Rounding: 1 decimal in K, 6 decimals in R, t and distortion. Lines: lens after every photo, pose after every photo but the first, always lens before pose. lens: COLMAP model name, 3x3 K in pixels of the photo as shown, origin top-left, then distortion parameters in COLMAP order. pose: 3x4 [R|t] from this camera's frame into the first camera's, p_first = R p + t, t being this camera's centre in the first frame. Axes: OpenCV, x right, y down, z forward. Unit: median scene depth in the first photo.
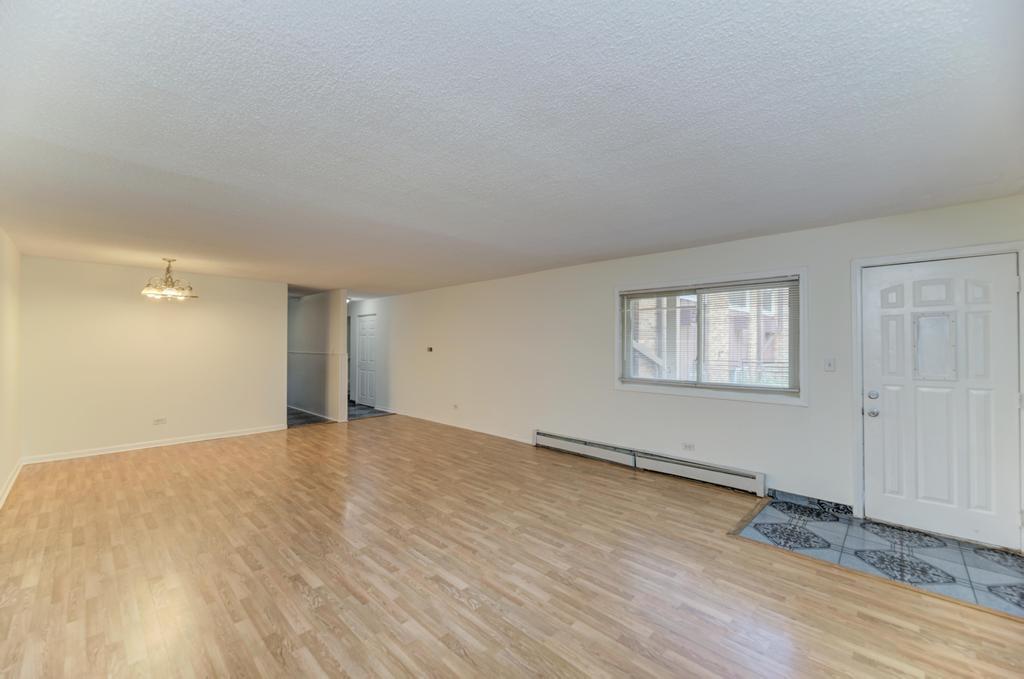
lens RADIAL K [[409.4, 0, 512.0], [0, 409.4, 339.5], [0, 0, 1]] dist [0.000913, 0.000085]
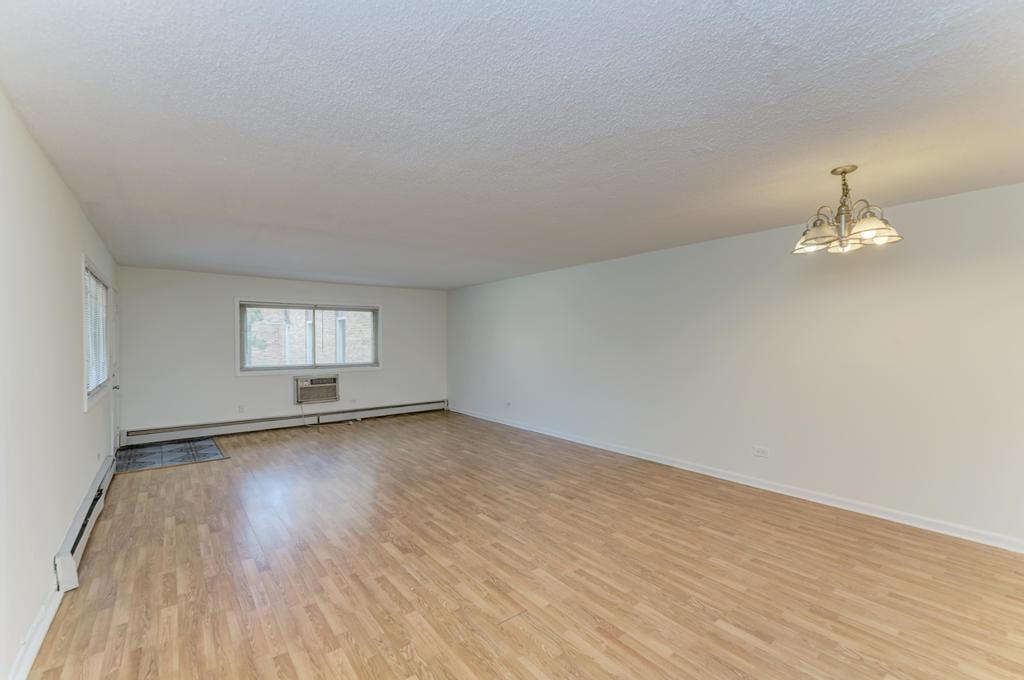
lens RADIAL K [[456.4, 0, 512.0], [0, 456.4, 340.0], [0, 0, 1]] dist [0.037070, -0.000162]
pose [[-0.989303, 0.002092, 0.145858, -0.675038], [0.001719, 0.999995, -0.002679, 0.013054], [-0.145863, -0.002400, -0.989302, 2.100467]]
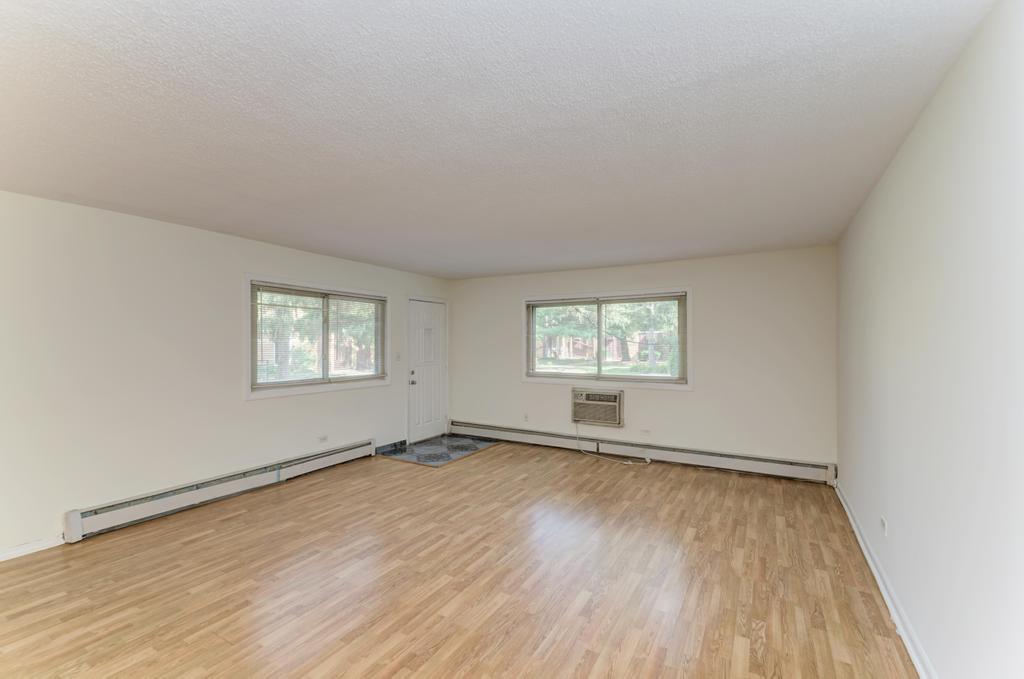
lens RADIAL K [[434.9, 0, 512.5], [0, 434.9, 362.3], [0, 0, 1]] dist [-0.002133, -0.000451]
pose [[-0.236504, -0.043096, 0.970674, -0.879673], [-0.008422, 0.999069, 0.042305, 0.009549], [-0.971594, 0.001831, -0.236646, 0.884685]]
